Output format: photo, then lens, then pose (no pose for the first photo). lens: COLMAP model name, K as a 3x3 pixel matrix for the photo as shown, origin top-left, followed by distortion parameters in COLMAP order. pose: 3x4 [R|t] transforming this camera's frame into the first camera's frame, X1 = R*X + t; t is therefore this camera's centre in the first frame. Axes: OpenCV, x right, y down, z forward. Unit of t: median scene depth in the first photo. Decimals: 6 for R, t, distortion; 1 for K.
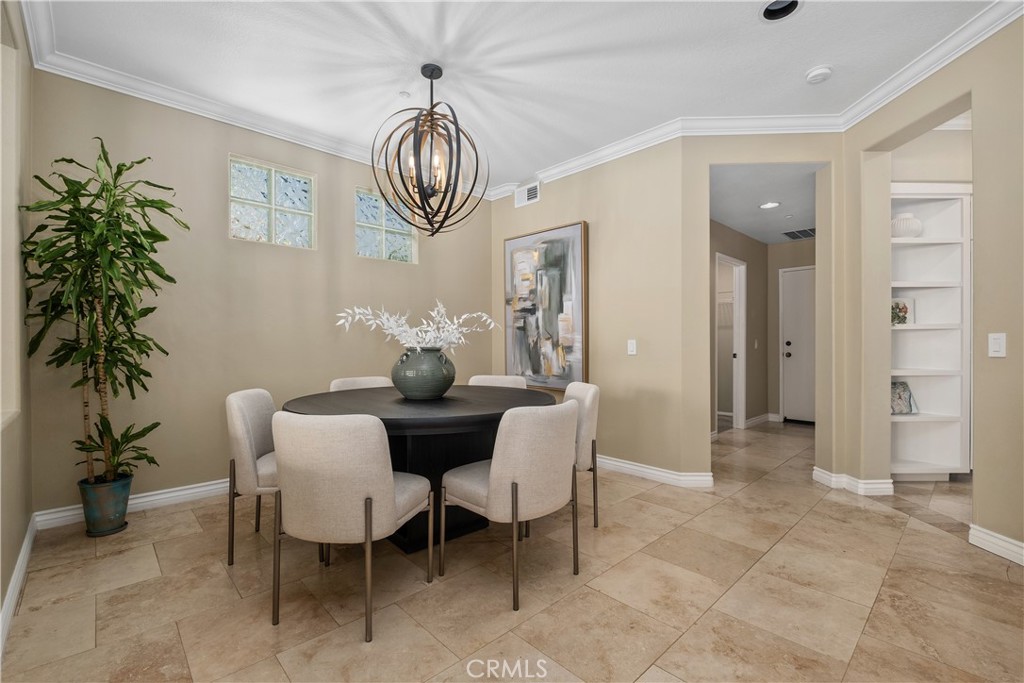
lens RADIAL K [[441.9, 0, 512.1], [0, 441.9, 334.2], [0, 0, 1]] dist [-0.000797, -0.000143]
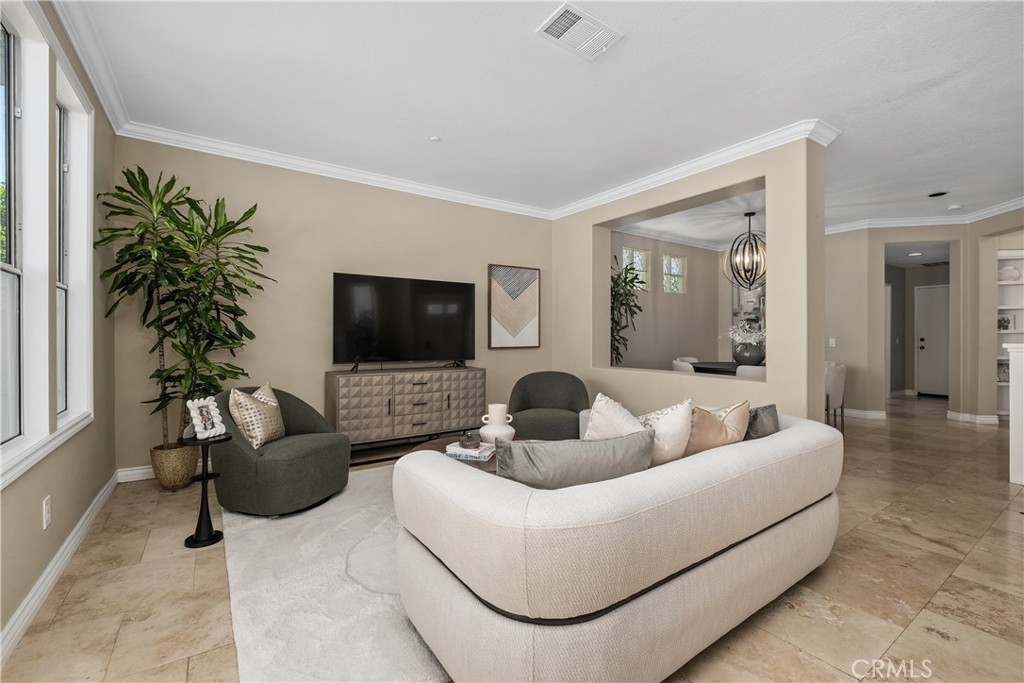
lens RADIAL K [[438.7, 0, 526.8], [0, 438.7, 329.8], [0, 0, 1]] dist [0.000766, 0.000200]
pose [[0.990305, -0.001202, -0.138908, -0.729698], [0.002128, 0.999977, 0.006514, -0.038251], [0.138896, -0.006747, 0.990284, -0.956741]]
